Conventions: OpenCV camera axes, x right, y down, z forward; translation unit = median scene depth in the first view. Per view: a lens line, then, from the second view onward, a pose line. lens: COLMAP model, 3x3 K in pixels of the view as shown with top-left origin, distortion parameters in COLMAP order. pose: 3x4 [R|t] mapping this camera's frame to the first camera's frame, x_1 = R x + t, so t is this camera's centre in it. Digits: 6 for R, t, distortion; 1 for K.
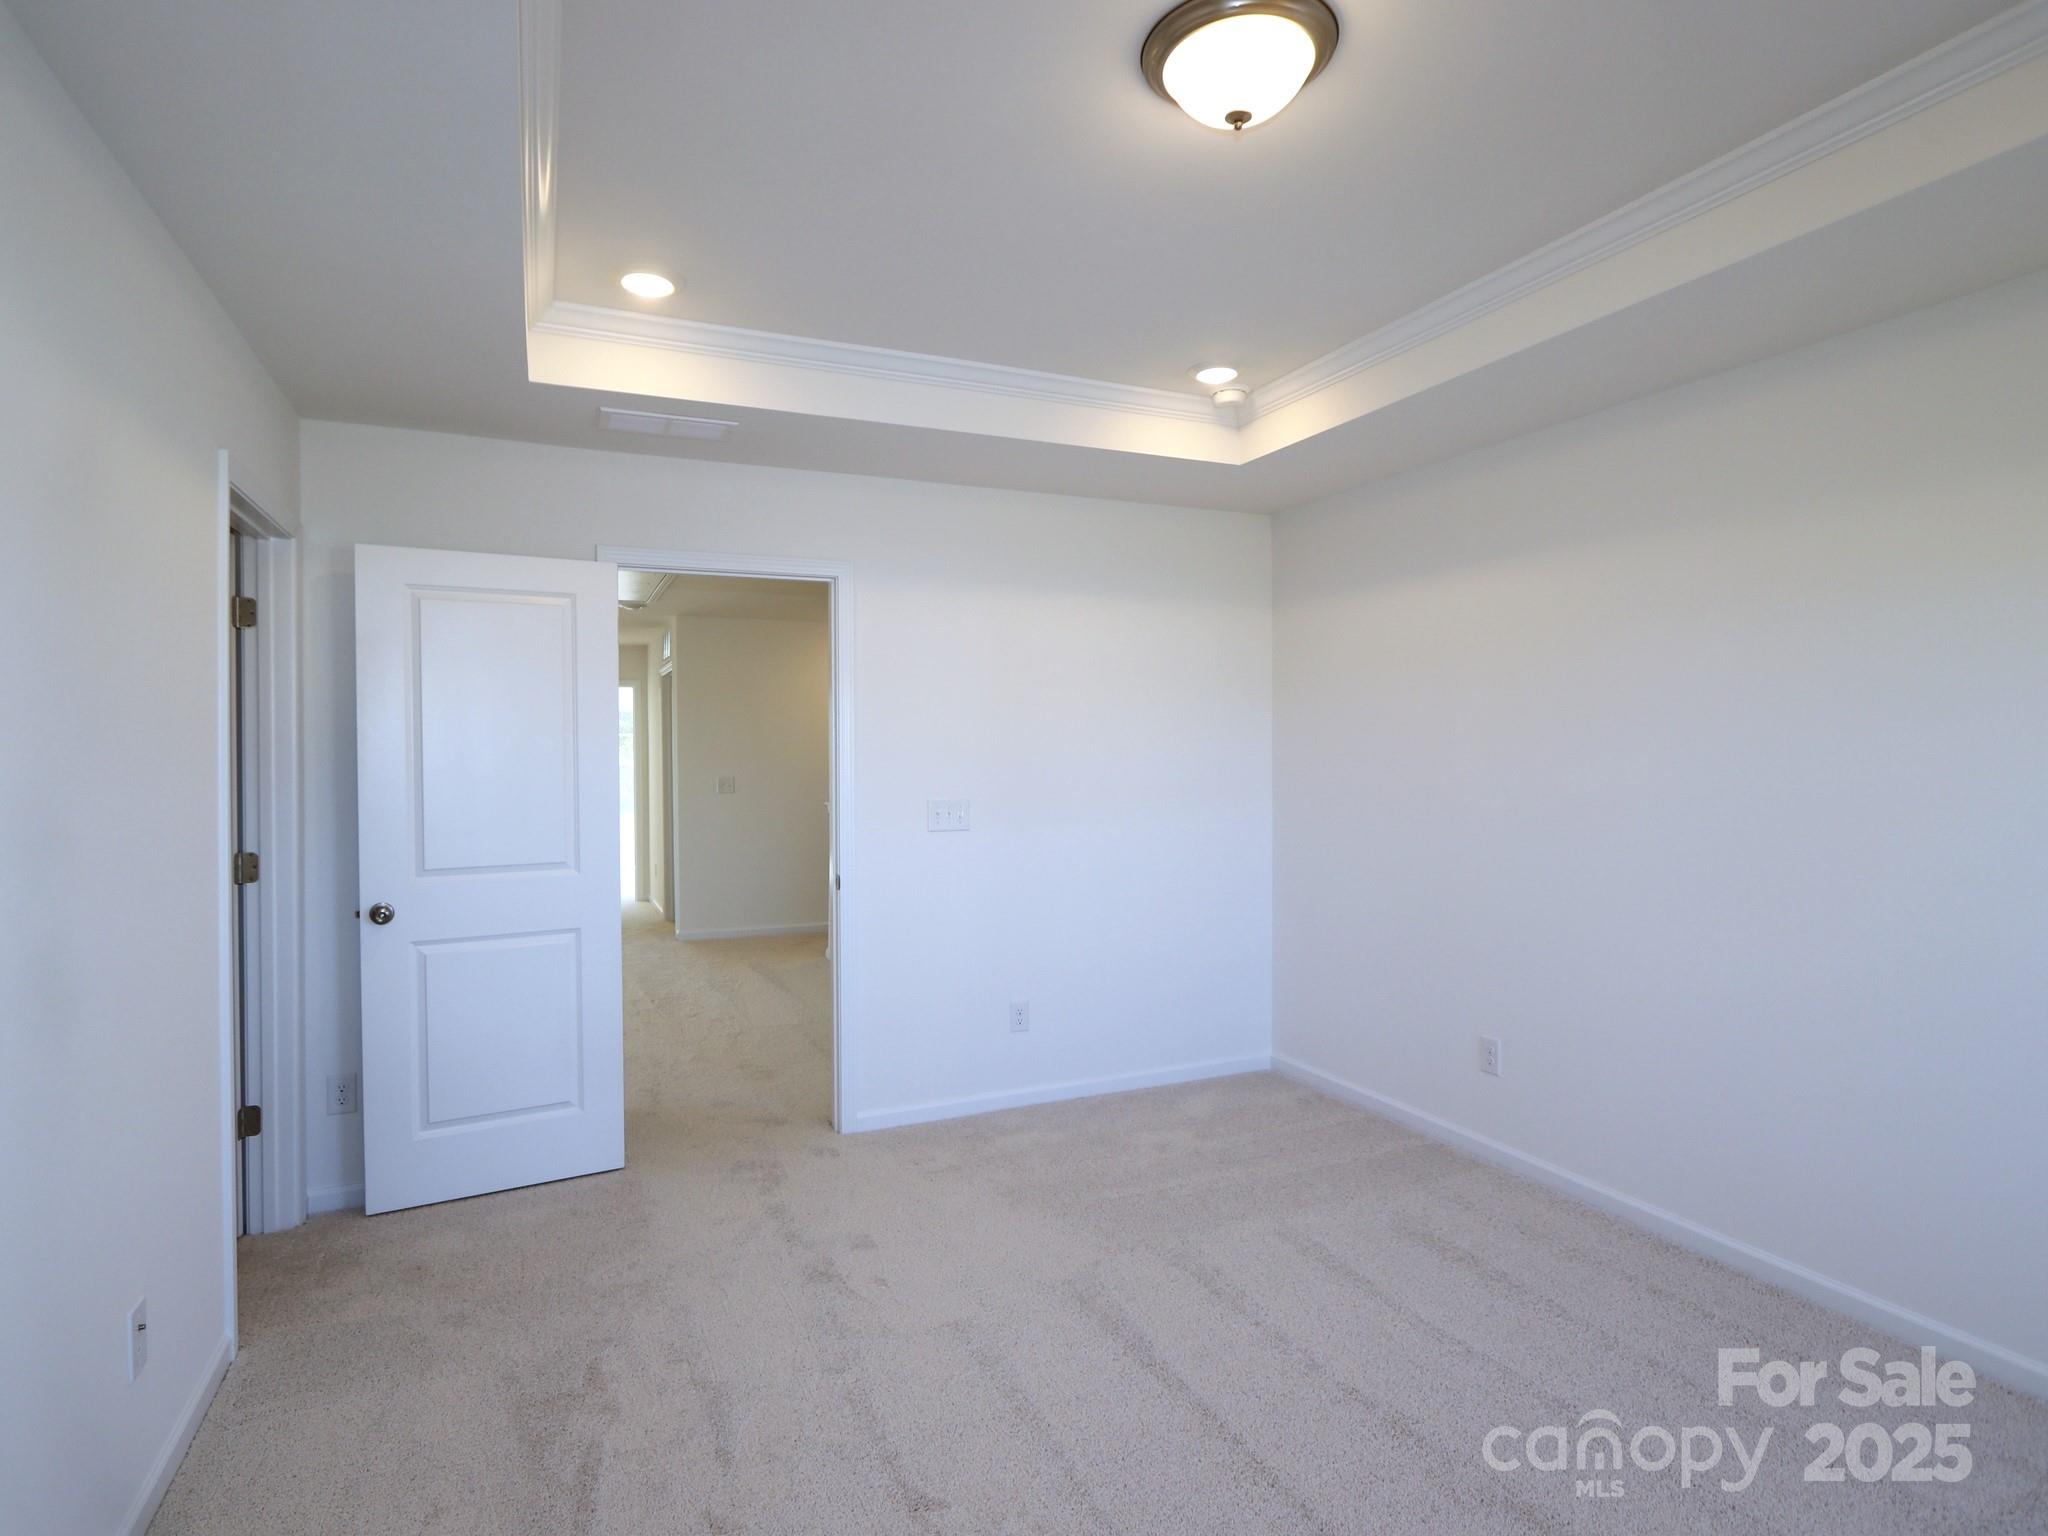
lens RADIAL K [[1063.1, 0, 1013.5], [0, 1063.1, 761.4], [0, 0, 1]] dist [-0.008030, -0.000527]
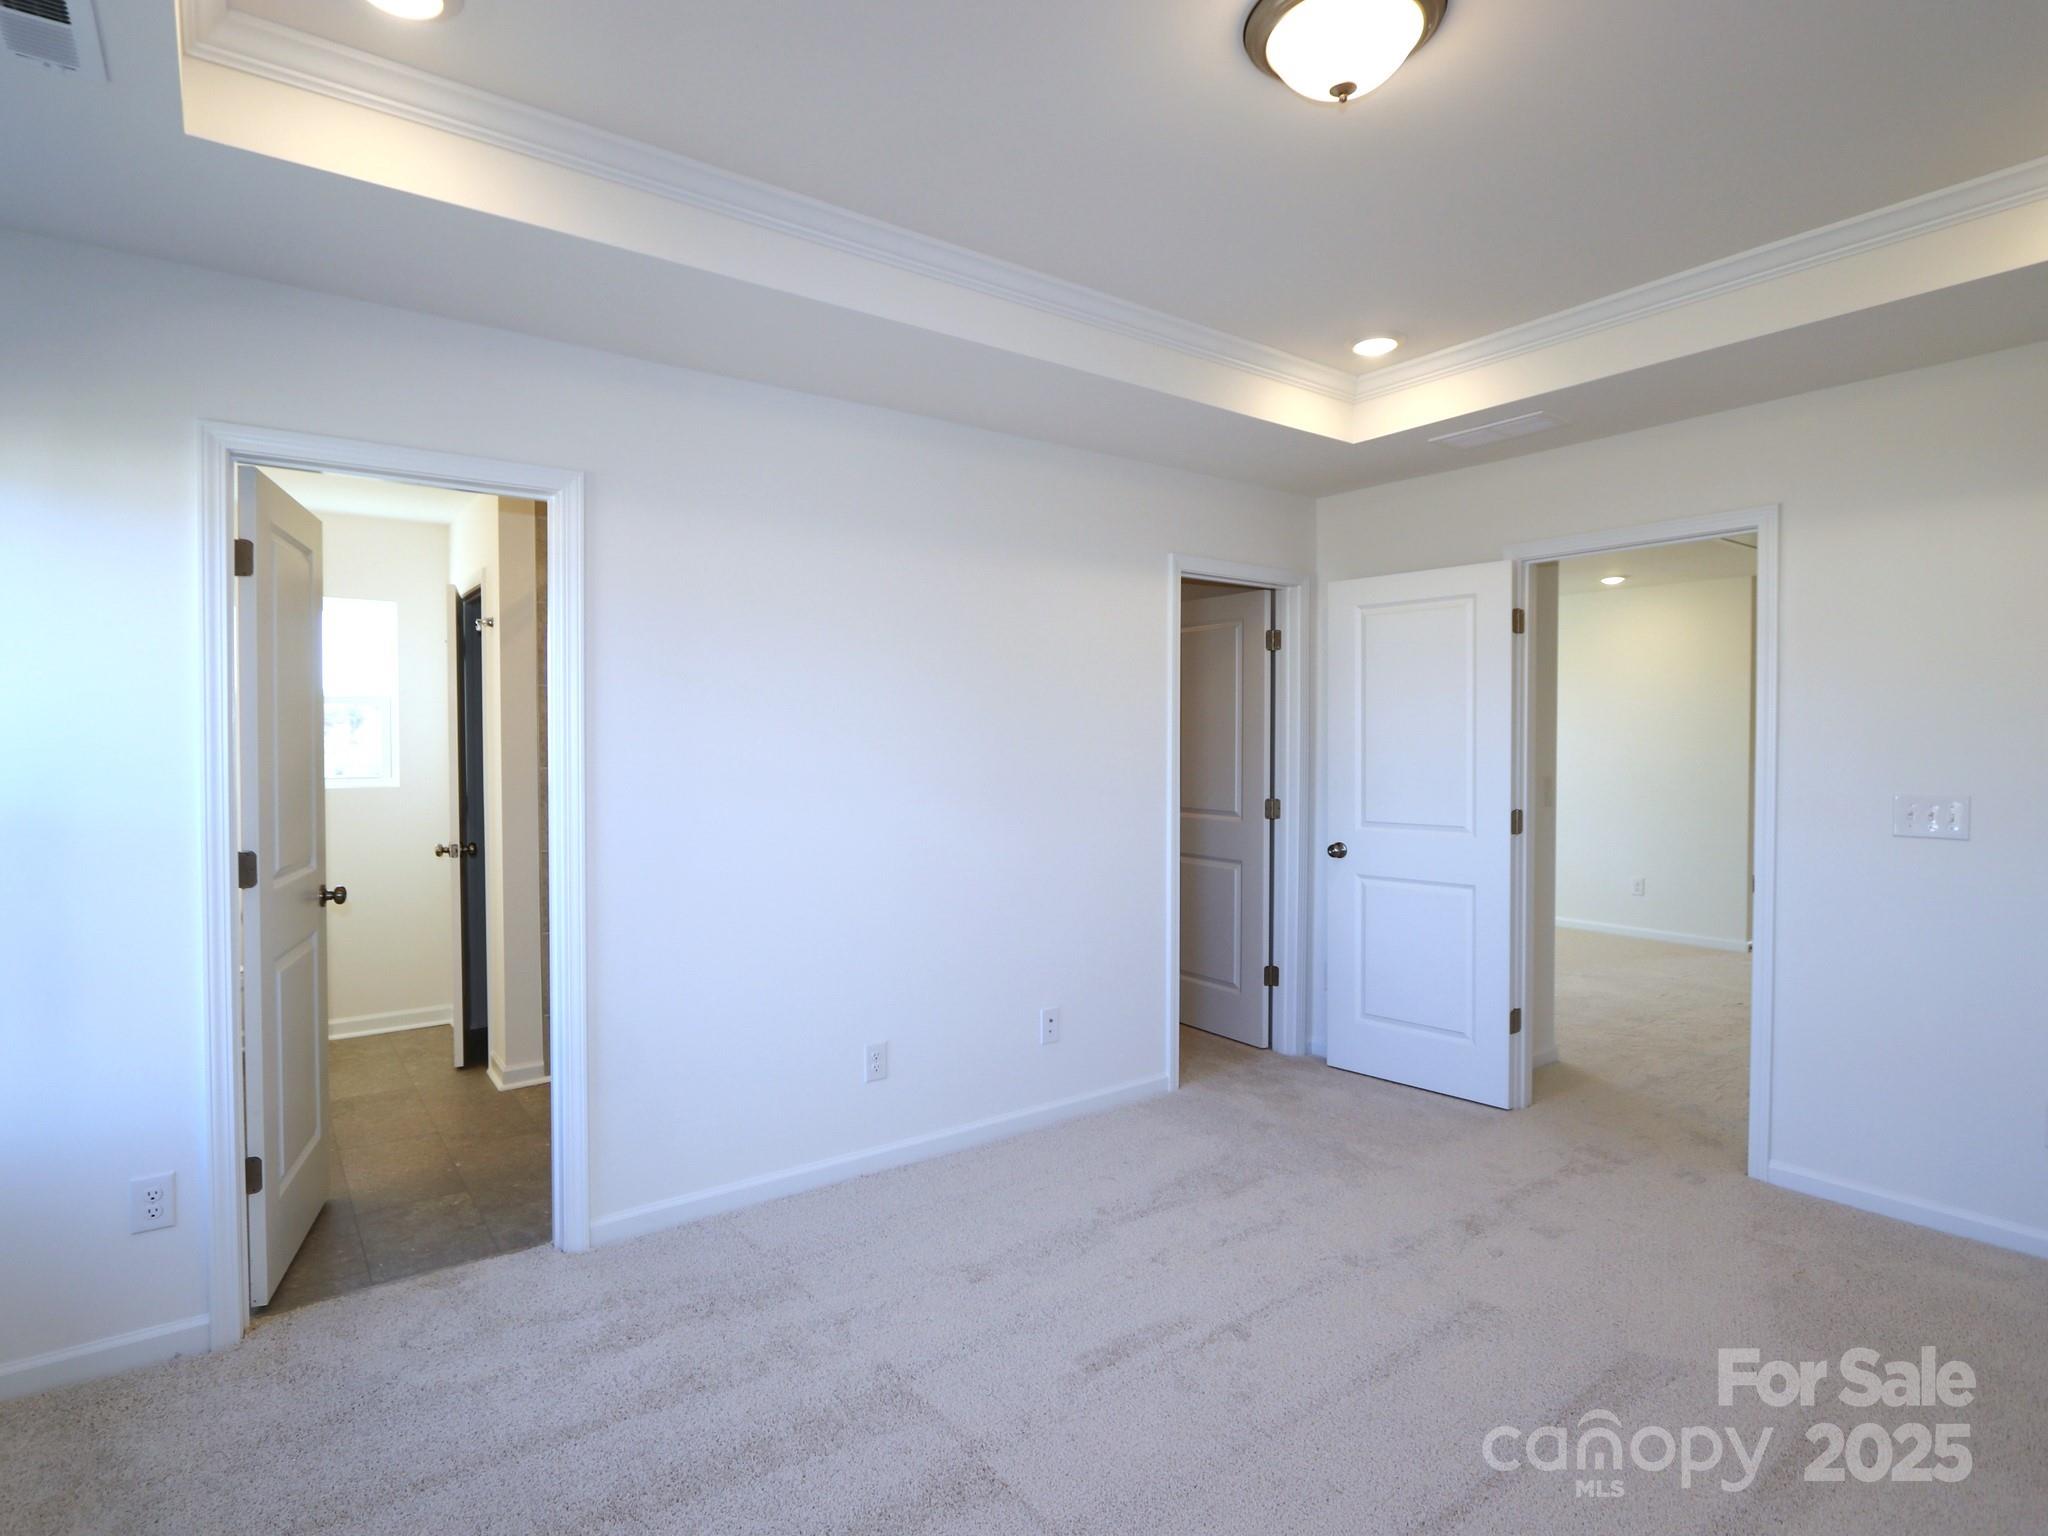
lens RADIAL K [[1063.1, 0, 1013.5], [0, 1063.1, 761.4], [0, 0, 1]] dist [-0.008030, -0.000527]
pose [[0.231472, 0.027384, -0.972456, 0.629513], [-0.005162, 0.999624, 0.026920, -0.005928], [0.972828, -0.001212, 0.231527, 0.268229]]
